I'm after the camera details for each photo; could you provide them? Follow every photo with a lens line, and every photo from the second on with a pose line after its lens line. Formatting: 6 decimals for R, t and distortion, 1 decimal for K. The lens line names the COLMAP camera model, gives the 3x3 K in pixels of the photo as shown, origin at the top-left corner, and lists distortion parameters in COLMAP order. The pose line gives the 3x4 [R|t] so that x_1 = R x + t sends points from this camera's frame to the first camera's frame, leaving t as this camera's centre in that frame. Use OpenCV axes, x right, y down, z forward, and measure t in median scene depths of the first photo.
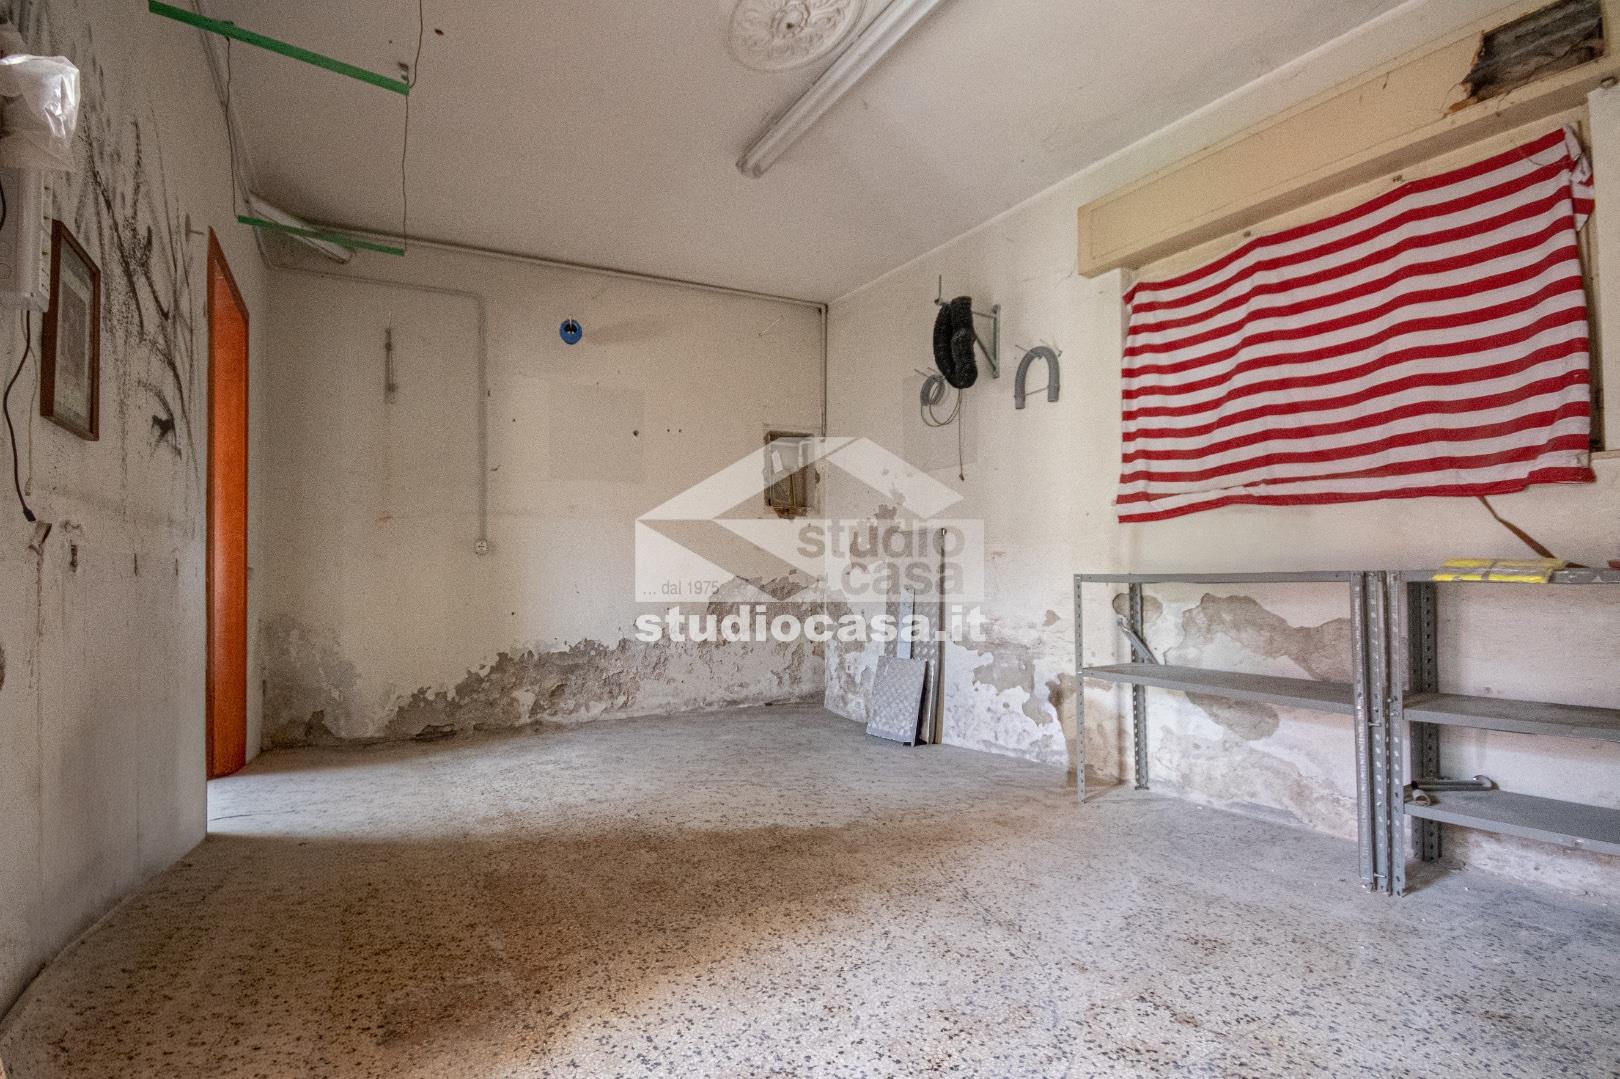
lens RADIAL K [[743.9, 0, 762.7], [0, 743.9, 570.1], [0, 0, 1]] dist [0.012361, -0.014881]
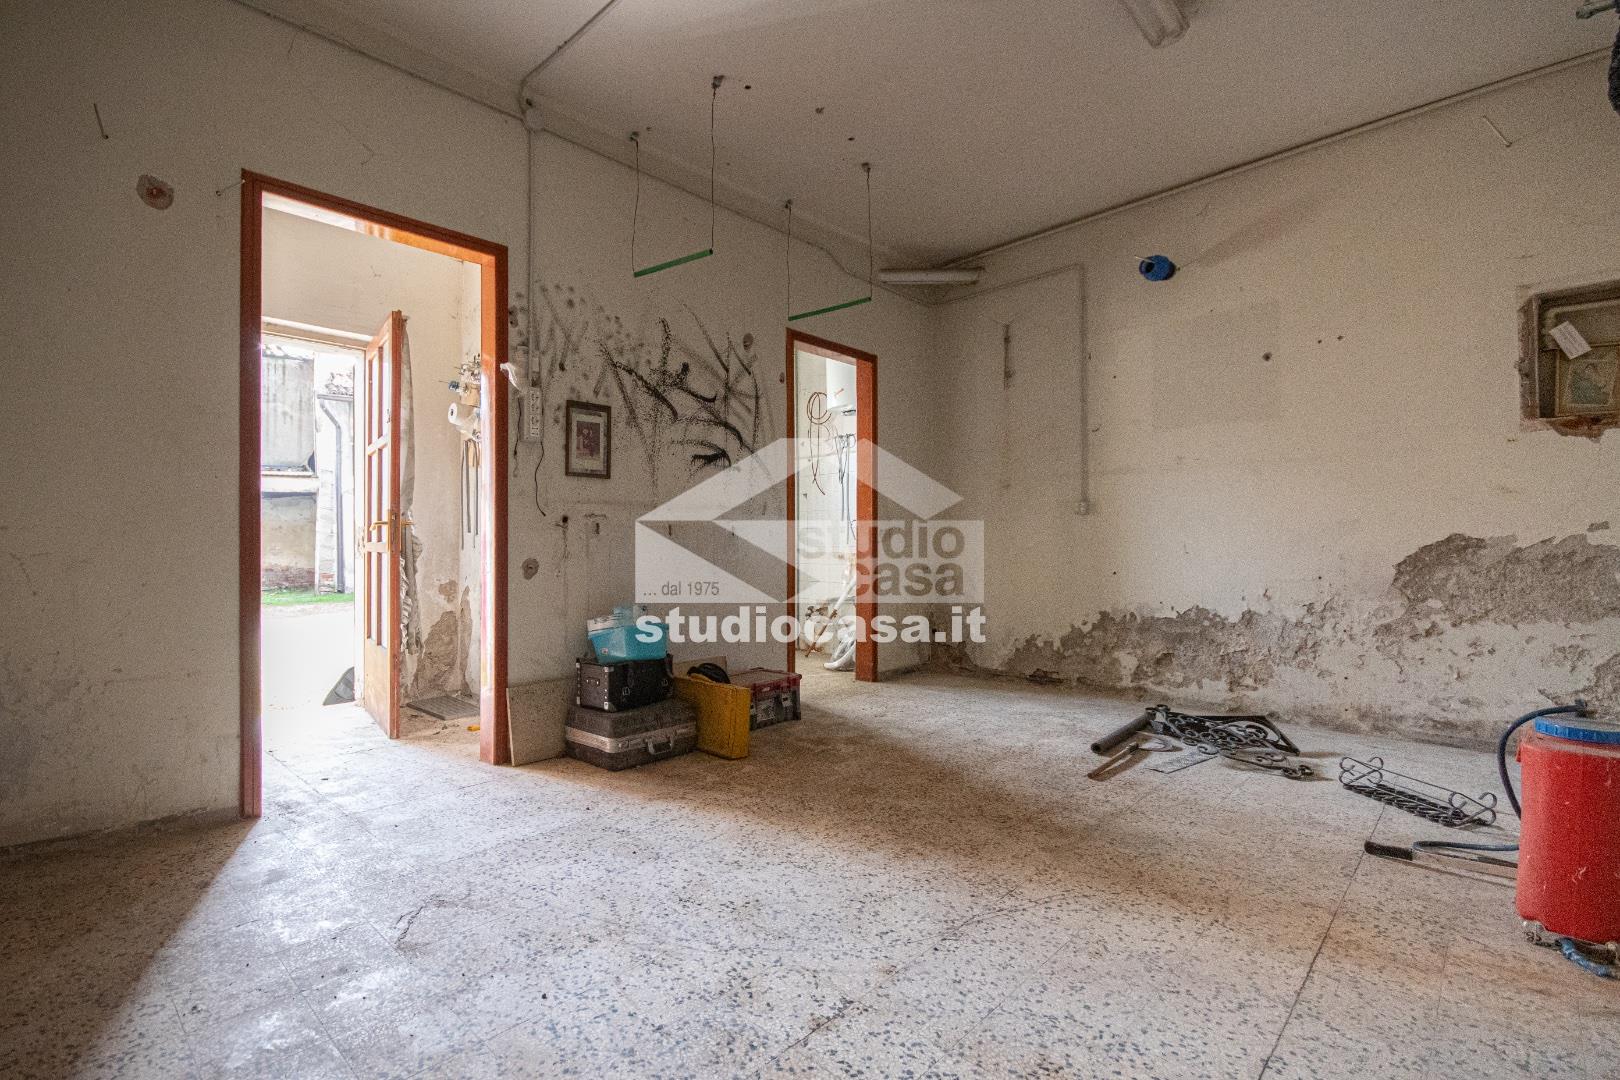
lens RADIAL K [[771.0, 0, 720.4], [0, 771.0, 541.8], [0, 0, 1]] dist [-0.001292, 0.000053]
pose [[0.254453, 0.005318, -0.967071, 0.670311], [0.009968, 0.999917, 0.008121, 0.004439], [0.967034, -0.011706, 0.254378, 0.303558]]
